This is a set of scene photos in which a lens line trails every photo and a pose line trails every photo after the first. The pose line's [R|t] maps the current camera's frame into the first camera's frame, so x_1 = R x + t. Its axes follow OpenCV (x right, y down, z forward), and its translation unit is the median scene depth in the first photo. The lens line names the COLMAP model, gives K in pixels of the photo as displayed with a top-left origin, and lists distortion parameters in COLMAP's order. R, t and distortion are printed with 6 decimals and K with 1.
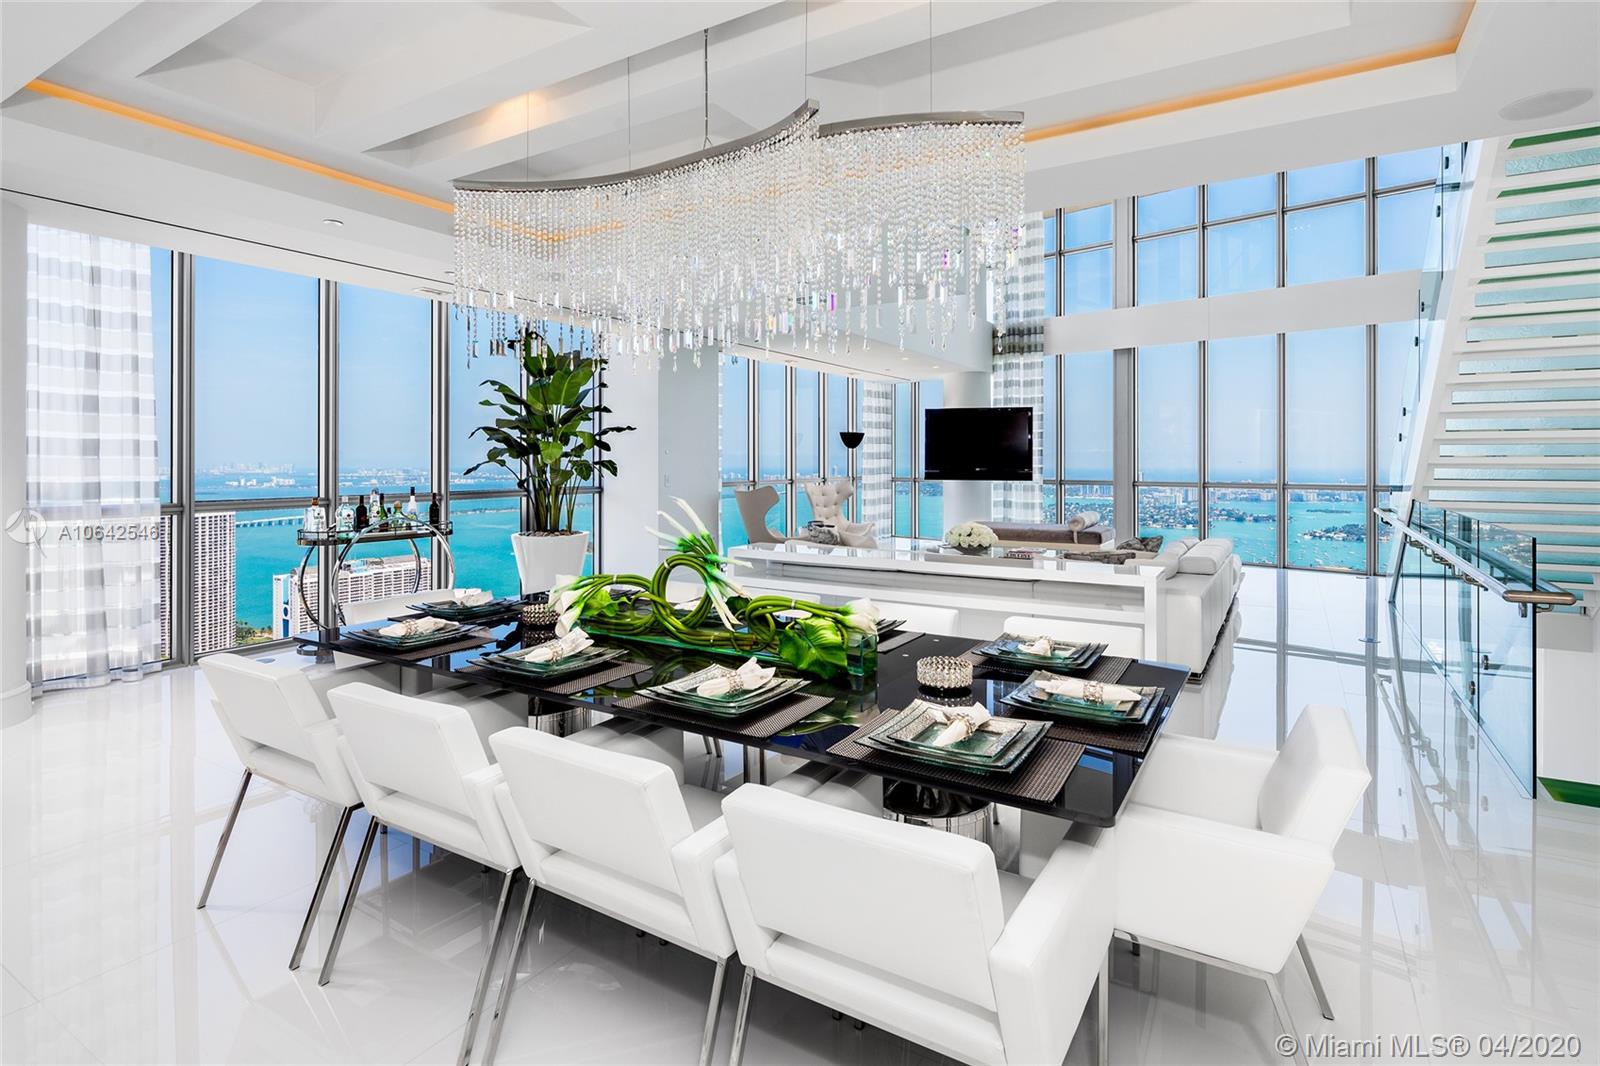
lens RADIAL K [[792.7, 0, 802.4], [0, 792.7, 465.0], [0, 0, 1]] dist [-0.001060, -0.000120]
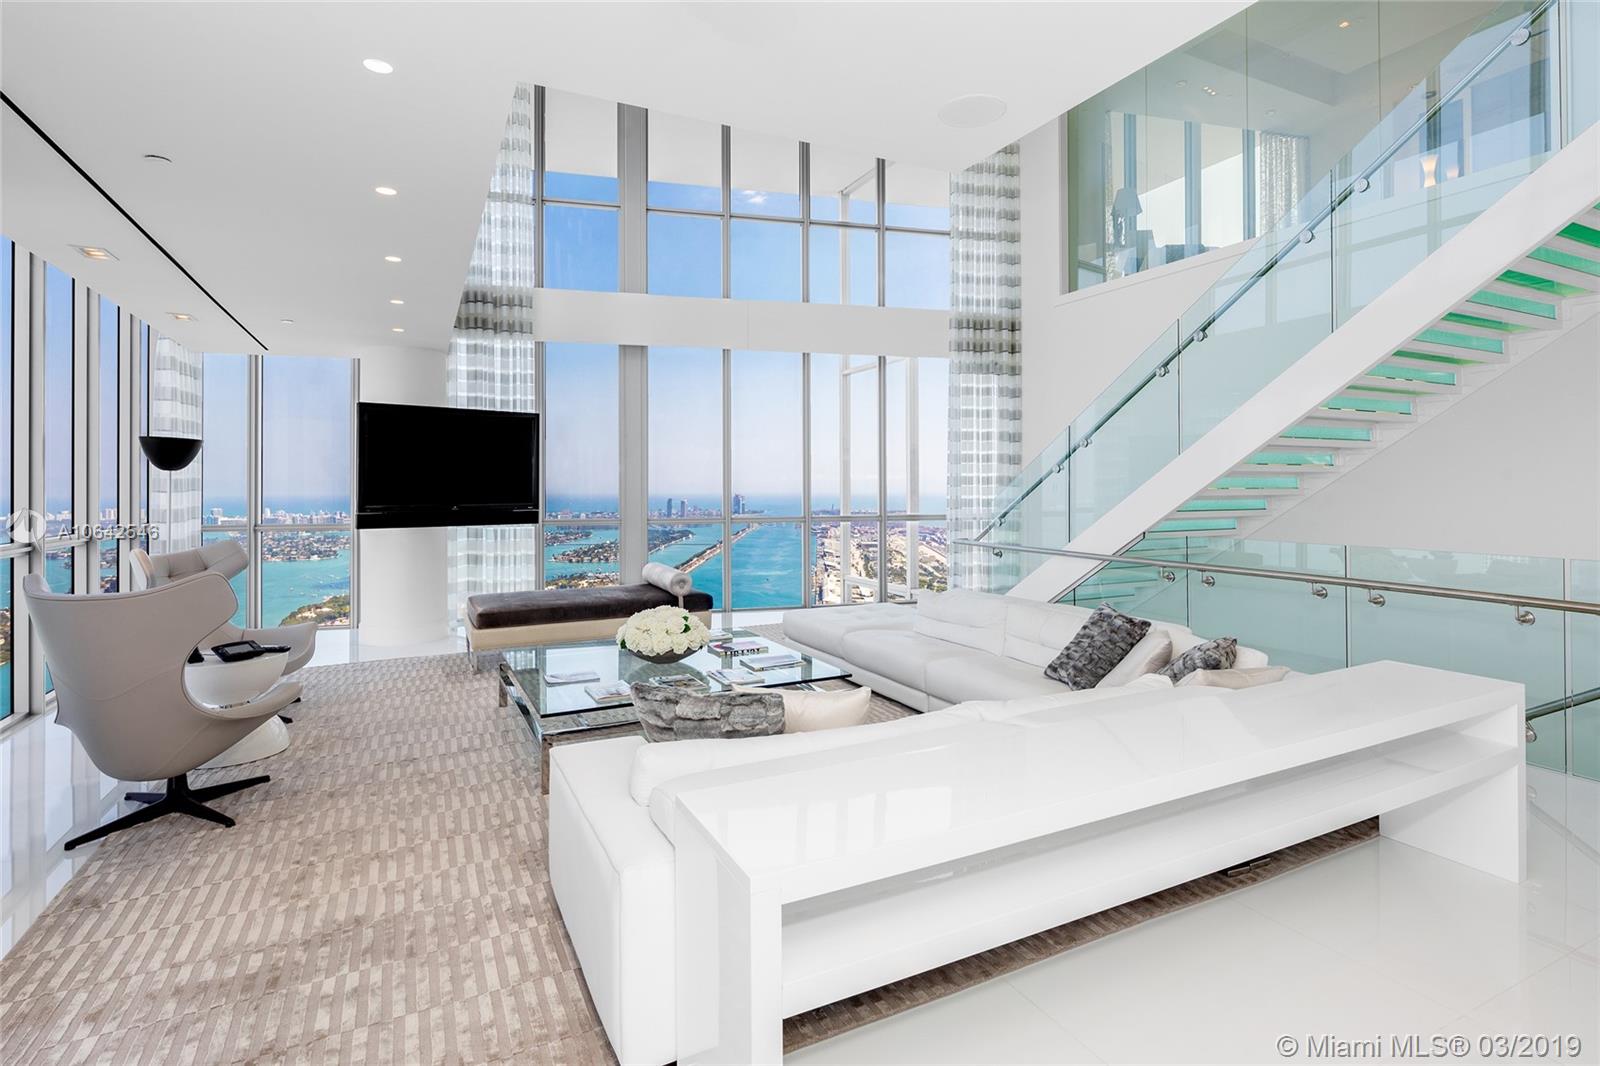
lens RADIAL K [[807.5, 0, 797.8], [0, 807.5, 487.9], [0, 0, 1]] dist [0.001804, 0.000225]
pose [[0.538151, 0.000972, 0.842848, -0.159670], [0.004138, 0.999984, -0.003796, -0.006873], [-0.842838, 0.005531, 0.538139, 0.425128]]
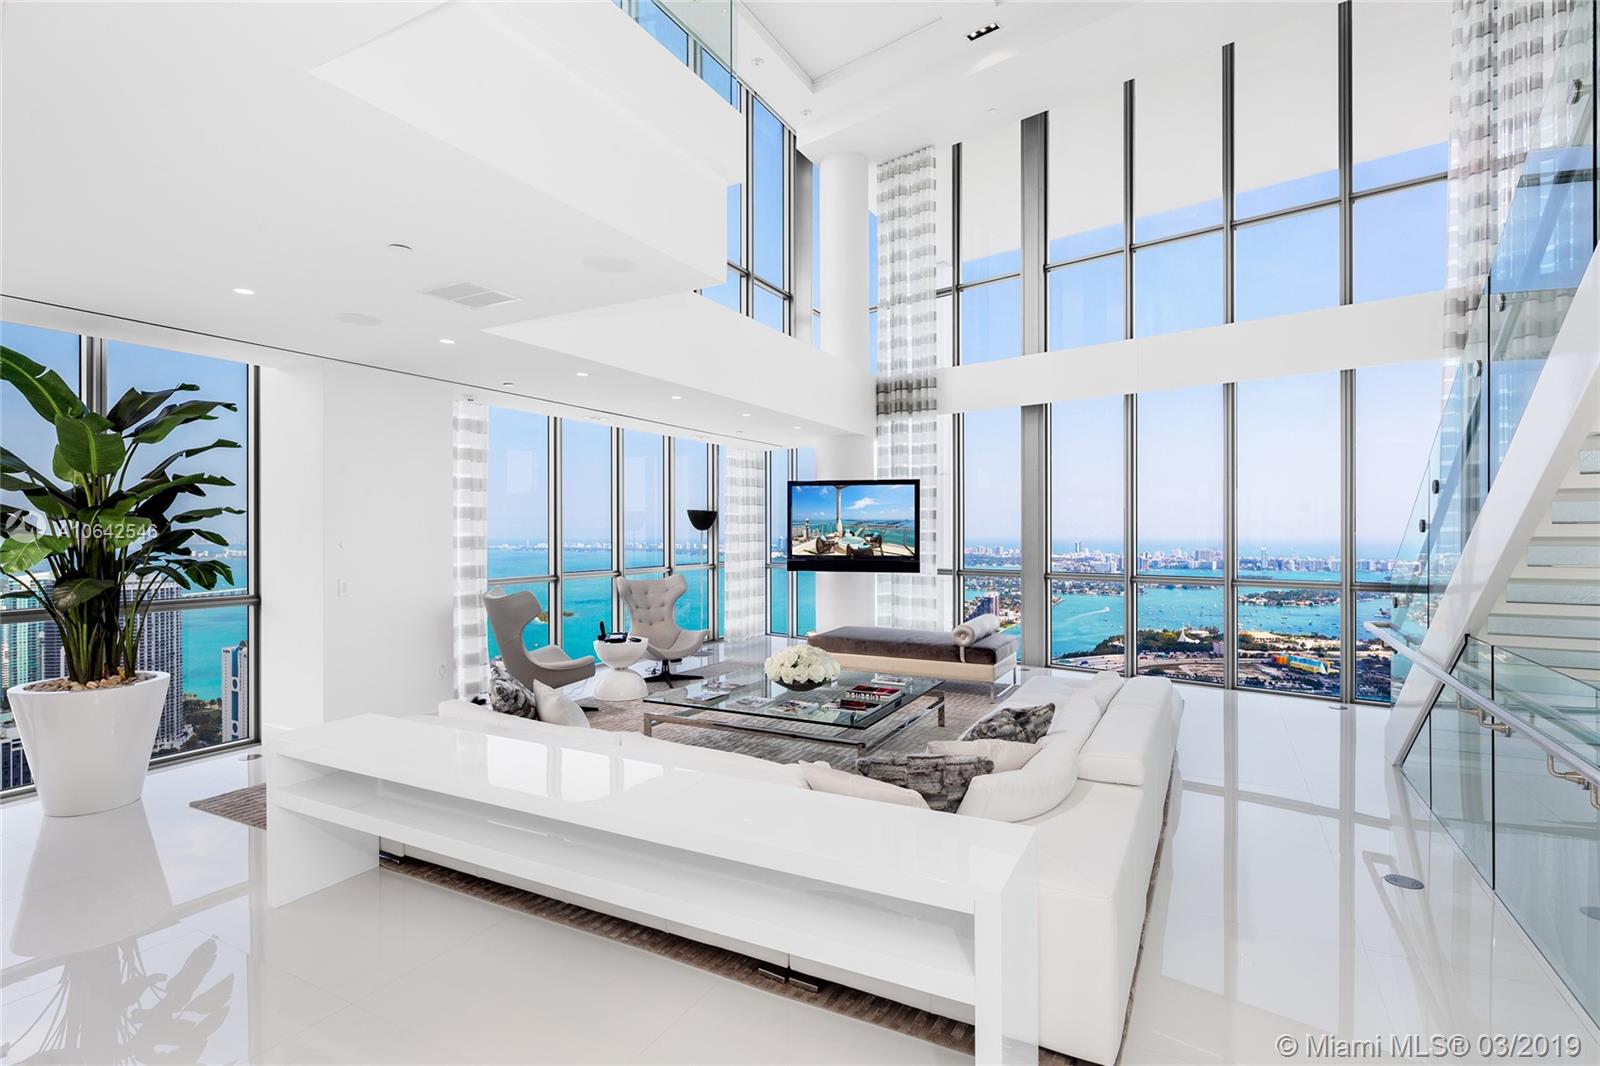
lens RADIAL K [[777.8, 0, 789.7], [0, 777.8, 538.4], [0, 0, 1]] dist [0.001774, 0.000368]
pose [[0.998765, -0.002017, 0.049637, 0.115973], [0.001888, 0.999995, 0.002639, -0.015696], [-0.049642, -0.002542, 0.998764, 0.220290]]
